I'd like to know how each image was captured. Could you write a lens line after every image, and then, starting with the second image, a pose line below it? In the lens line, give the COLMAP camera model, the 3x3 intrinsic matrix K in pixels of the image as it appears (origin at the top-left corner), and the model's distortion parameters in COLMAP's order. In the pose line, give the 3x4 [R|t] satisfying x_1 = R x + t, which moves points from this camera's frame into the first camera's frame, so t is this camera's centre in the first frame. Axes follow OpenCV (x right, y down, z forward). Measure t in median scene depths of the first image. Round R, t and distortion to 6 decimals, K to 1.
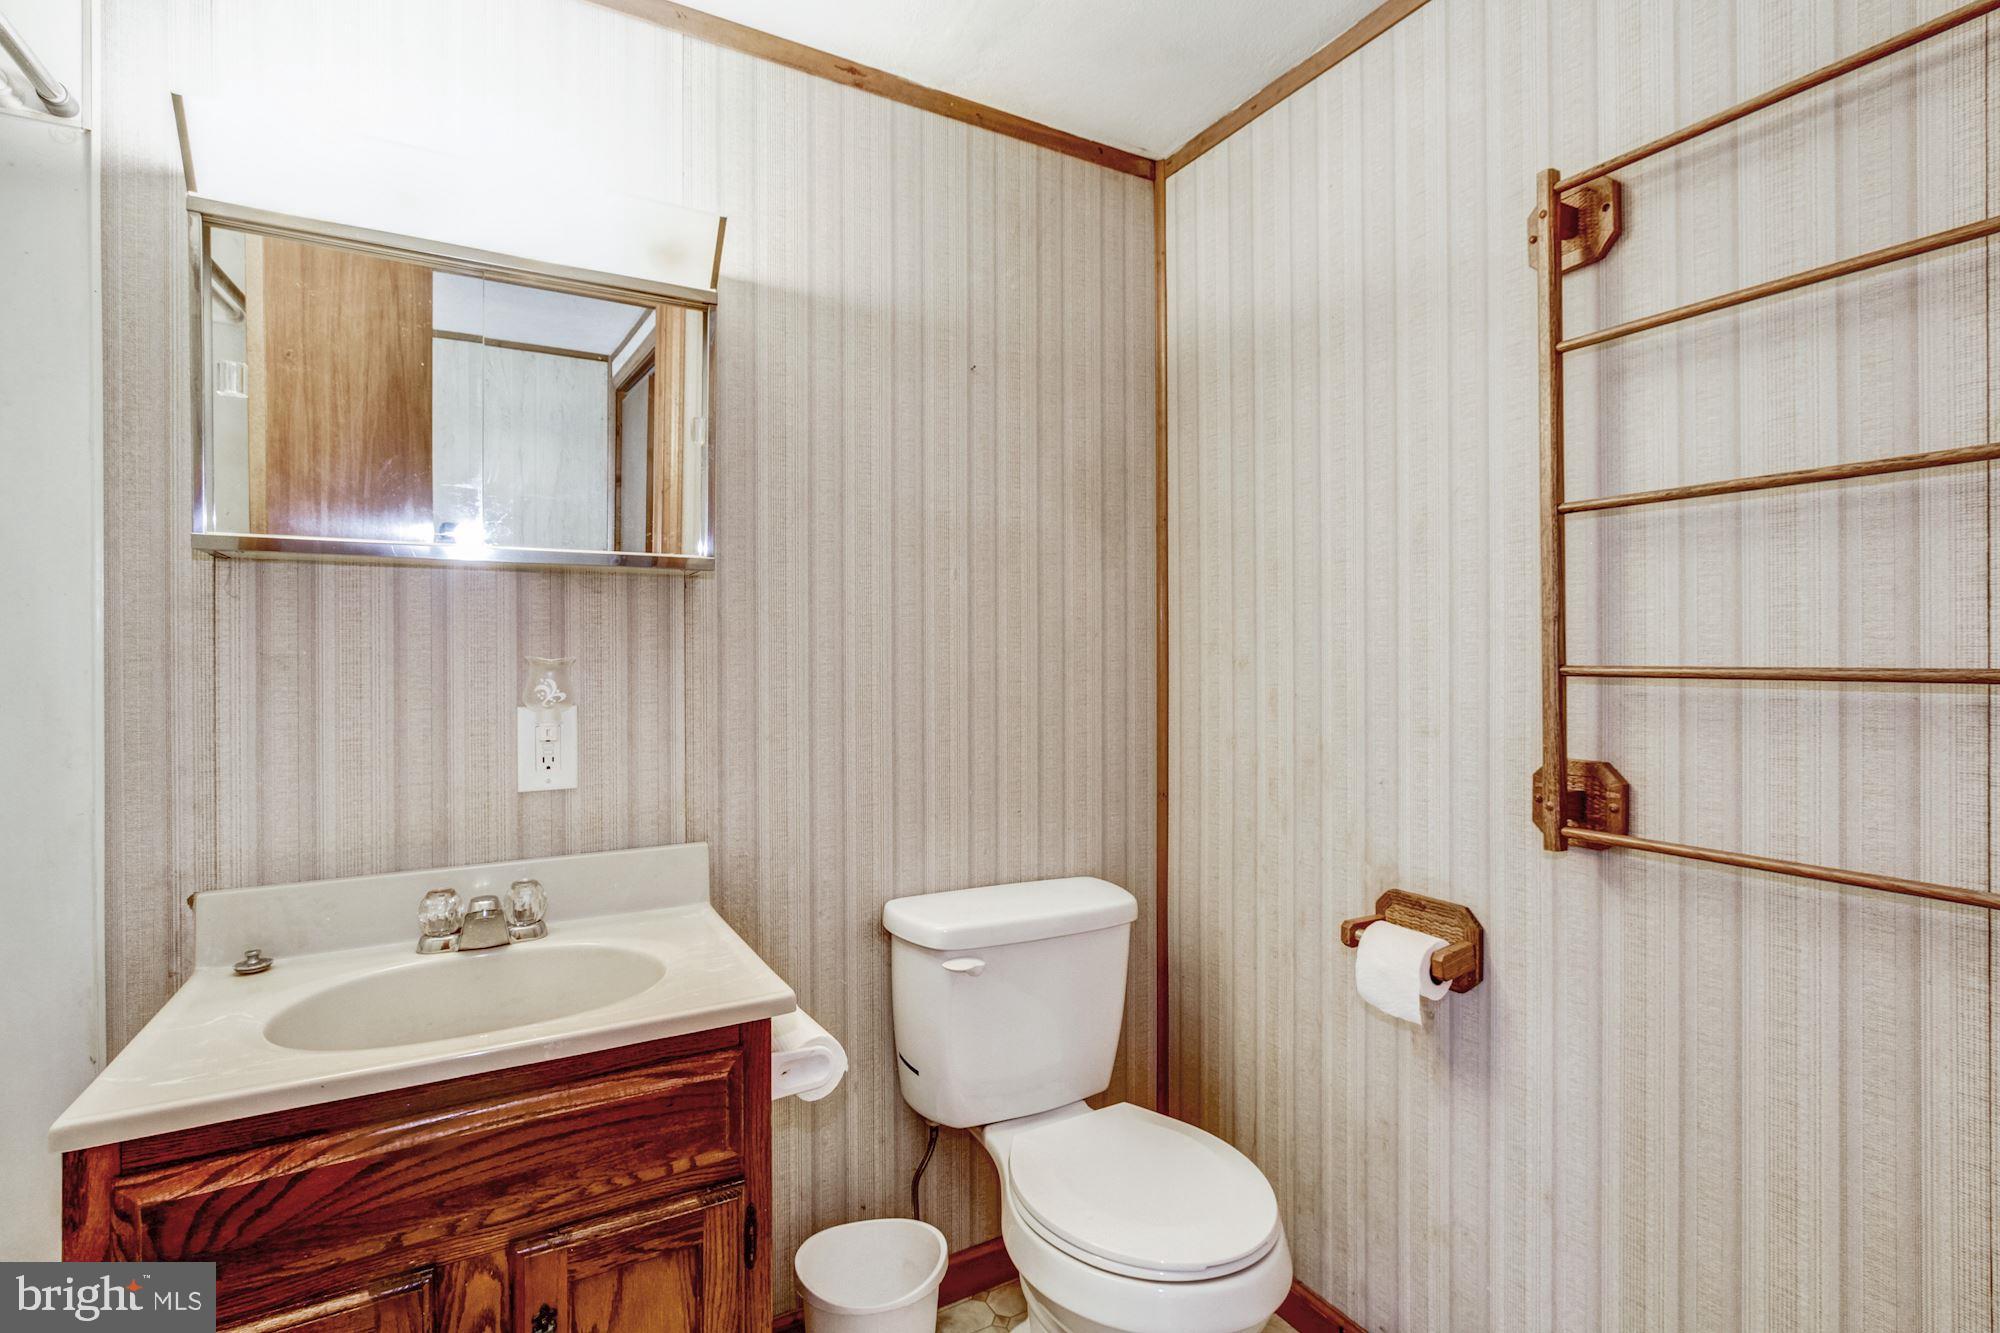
lens RADIAL K [[938.1, 0, 986.1], [0, 938.1, 675.6], [0, 0, 1]] dist [-0.003663, -0.000067]
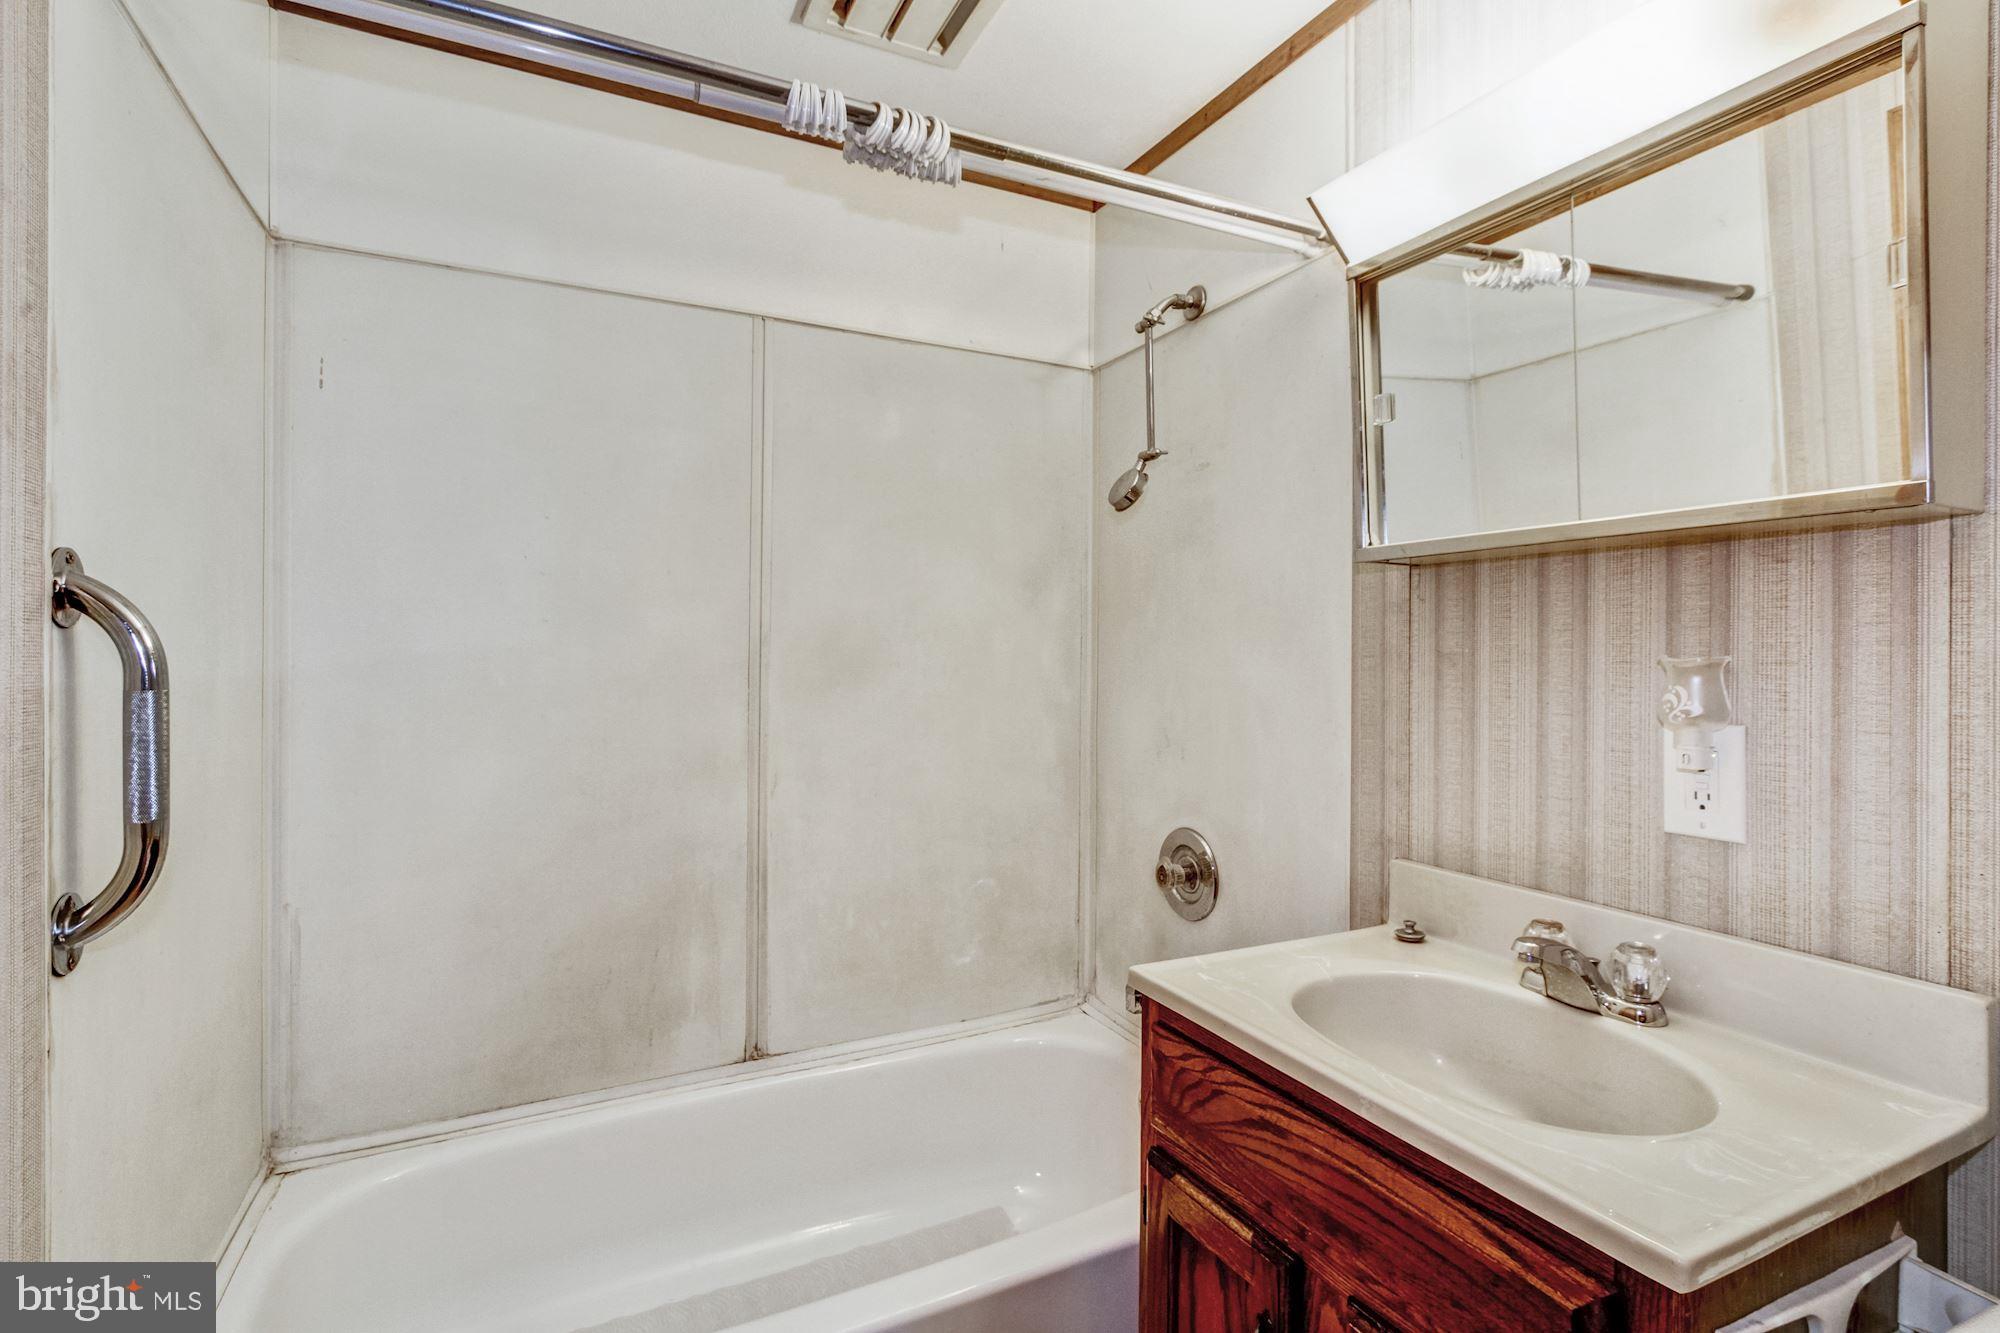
lens RADIAL K [[938.1, 0, 986.1], [0, 938.1, 675.6], [0, 0, 1]] dist [-0.003663, -0.000067]
pose [[-0.049921, 0.032914, -0.998211, 0.316146], [-0.014498, 0.999328, 0.033676, -0.023463], [0.998648, 0.016154, -0.049410, 0.519884]]
